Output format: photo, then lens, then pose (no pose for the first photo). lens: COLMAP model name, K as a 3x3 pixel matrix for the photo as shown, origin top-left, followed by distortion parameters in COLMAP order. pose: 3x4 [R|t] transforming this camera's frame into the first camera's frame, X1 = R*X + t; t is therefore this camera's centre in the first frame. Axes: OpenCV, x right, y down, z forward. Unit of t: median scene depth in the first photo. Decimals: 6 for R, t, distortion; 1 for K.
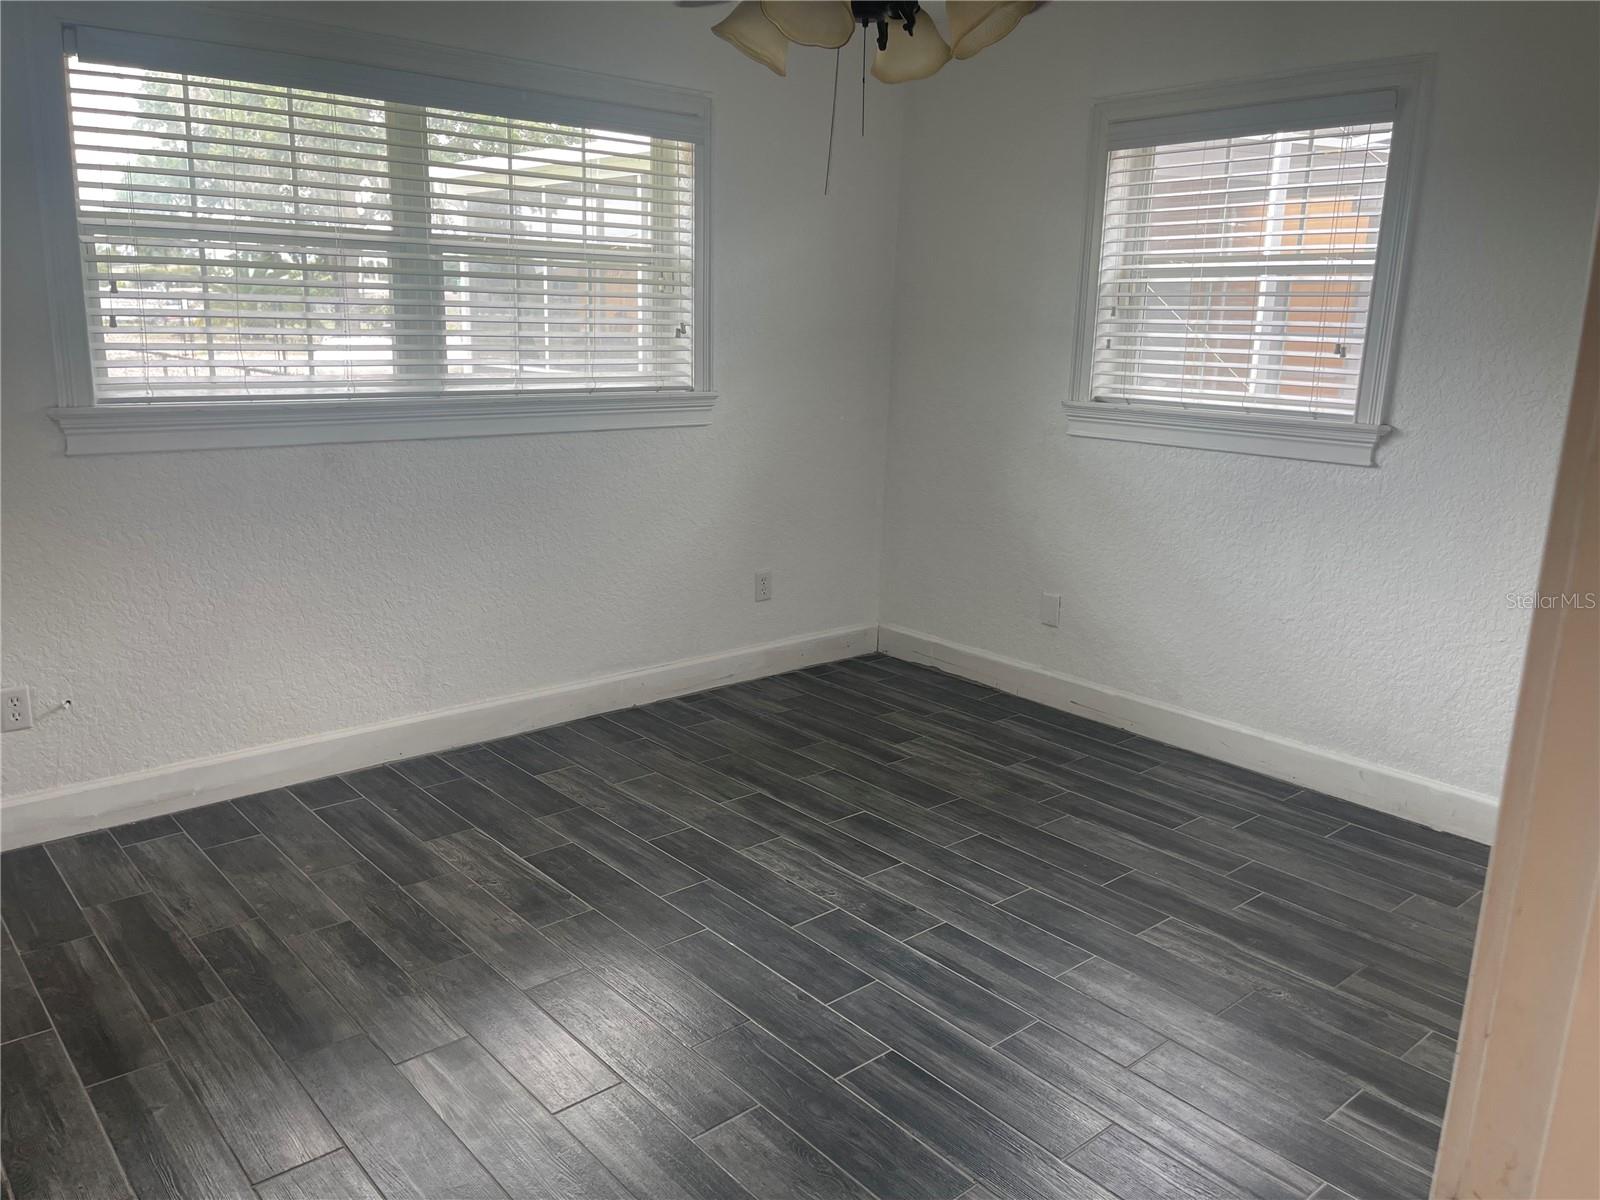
lens RADIAL K [[1210.2, 0, 807.0], [0, 1210.2, 591.4], [0, 0, 1]] dist [0.071992, -0.091192]
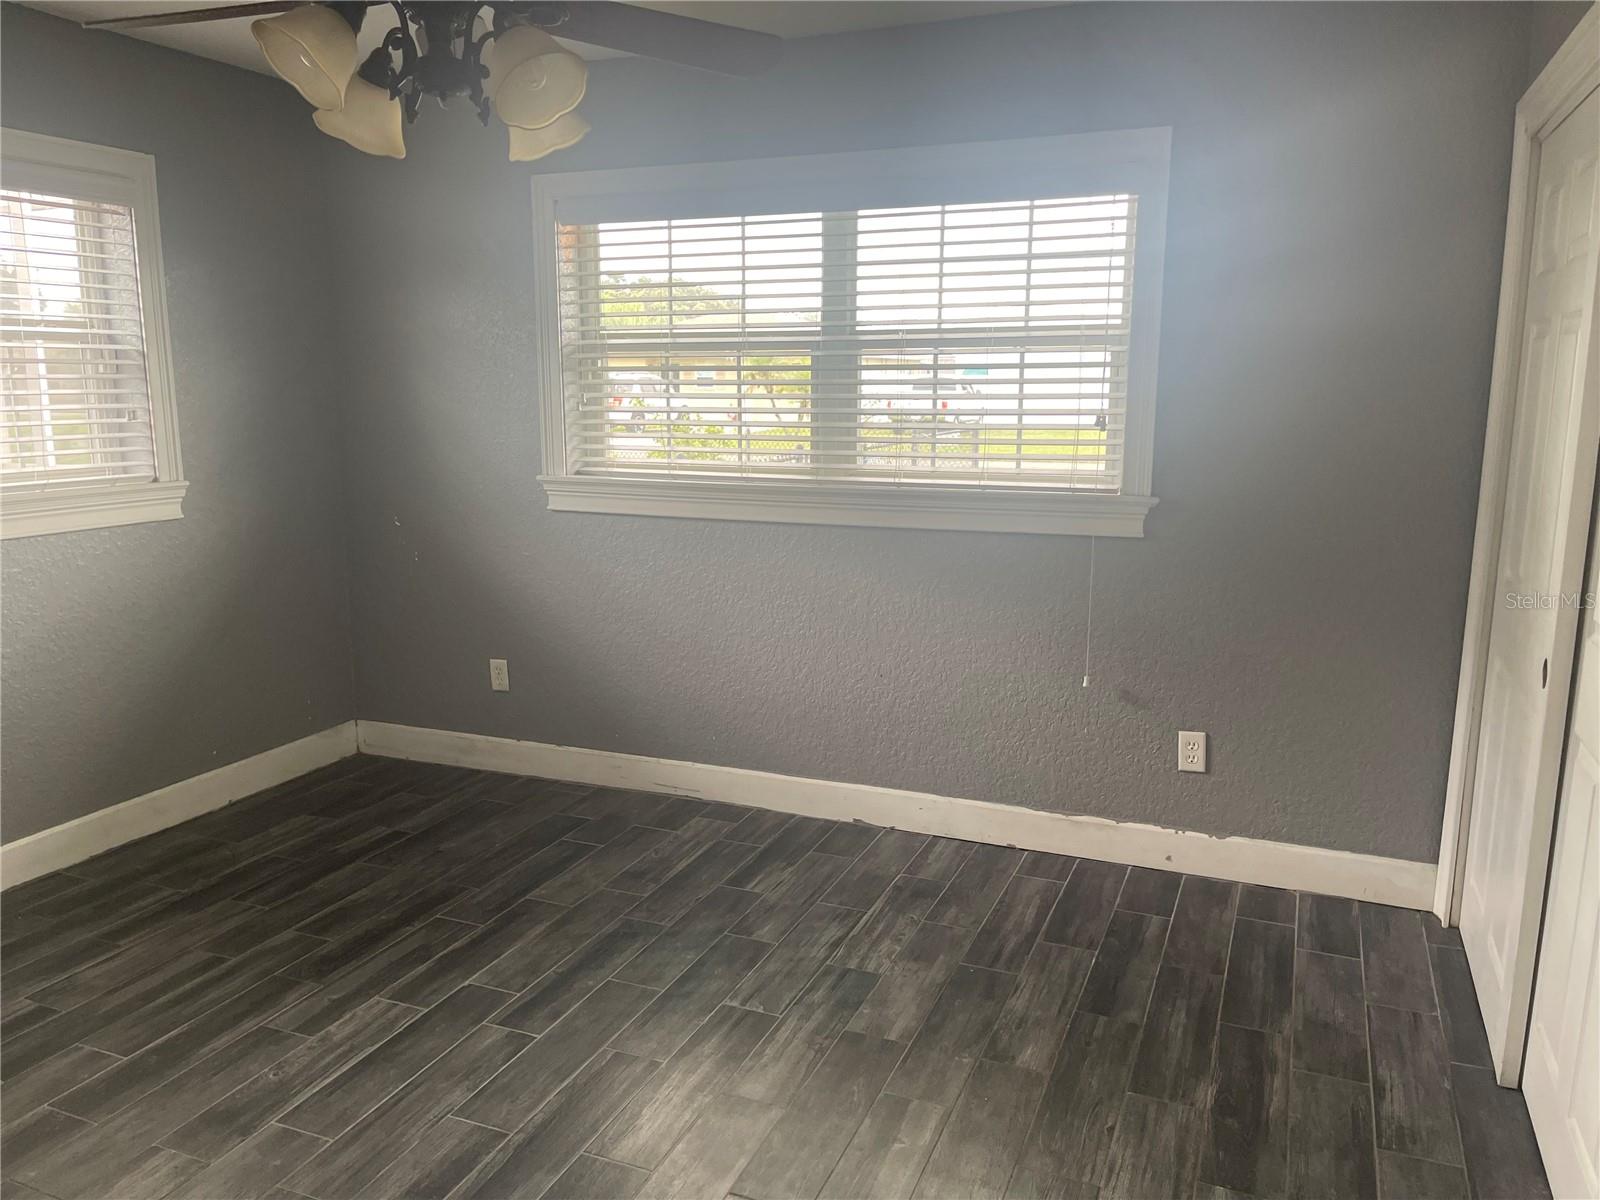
lens RADIAL K [[1210.2, 0, 797.9], [0, 1210.2, 605.9], [0, 0, 1]] dist [0.071992, -0.091192]
pose [[0.442636, 0.132008, -0.886932, 0.803462], [-0.192679, 0.980002, 0.049701, -0.139553], [0.875756, 0.148894, 0.459219, 0.683524]]
